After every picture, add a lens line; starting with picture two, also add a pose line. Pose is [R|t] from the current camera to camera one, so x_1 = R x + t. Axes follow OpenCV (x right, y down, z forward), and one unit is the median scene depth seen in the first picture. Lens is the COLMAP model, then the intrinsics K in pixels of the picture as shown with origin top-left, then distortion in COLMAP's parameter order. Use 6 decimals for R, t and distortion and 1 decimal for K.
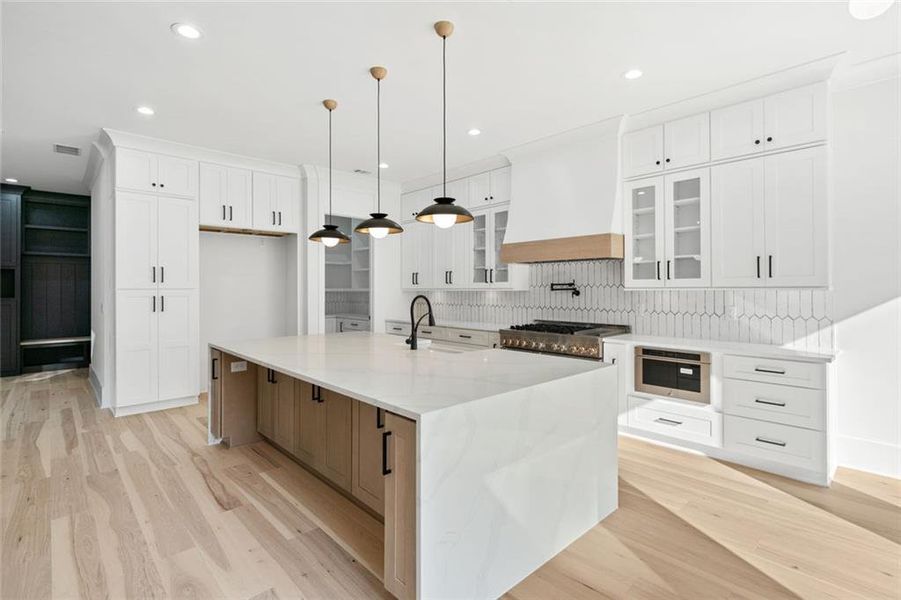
lens RADIAL K [[430.0, 0, 444.6], [0, 430.0, 286.7], [0, 0, 1]] dist [-0.000181, 0.000597]
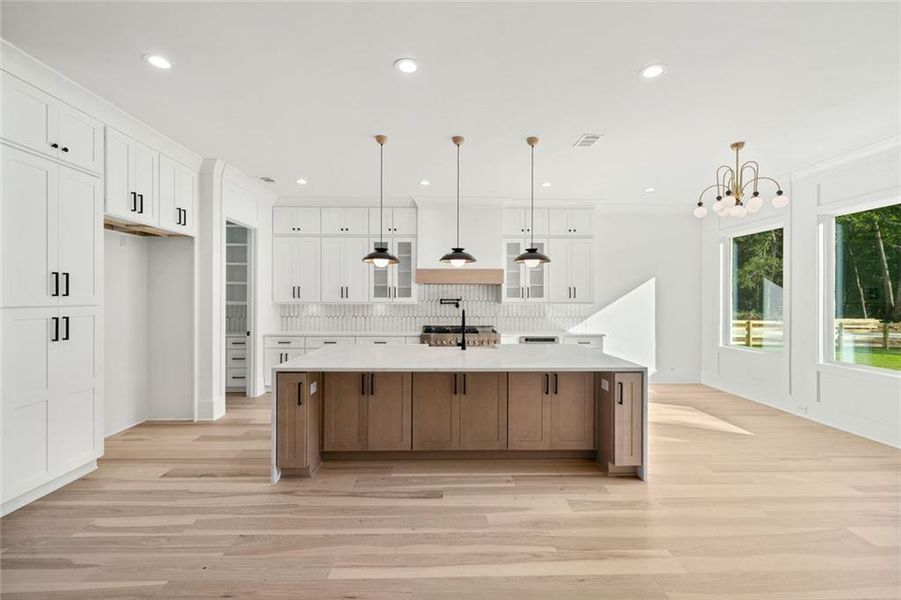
lens RADIAL K [[384.5, 0, 450.5], [0, 384.5, 300.0], [0, 0, 1]] dist [-0.000554, -0.000071]
pose [[0.655565, 0.001396, 0.755137, -0.888759], [-0.008152, 0.999953, 0.005229, -0.014559], [-0.755095, -0.009584, 0.655546, 0.210543]]
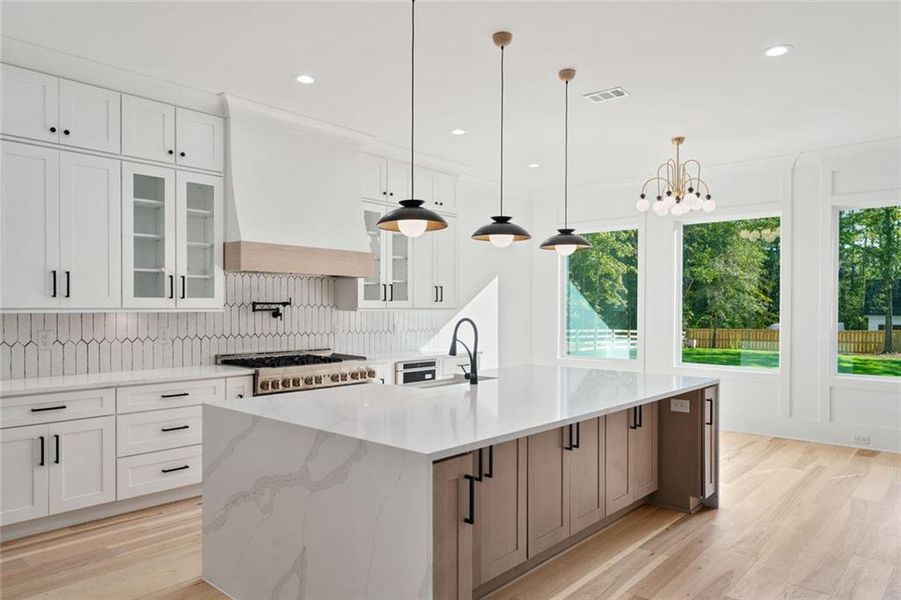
lens RADIAL K [[601.8, 0, 448.8], [0, 601.8, 312.5], [0, 0, 1]] dist [0.003264, 0.000852]
pose [[-0.099931, -0.006866, 0.994971, -1.062032], [-0.008594, 0.999945, 0.006037, 0.002122], [-0.994957, -0.007948, -0.099985, 1.021243]]
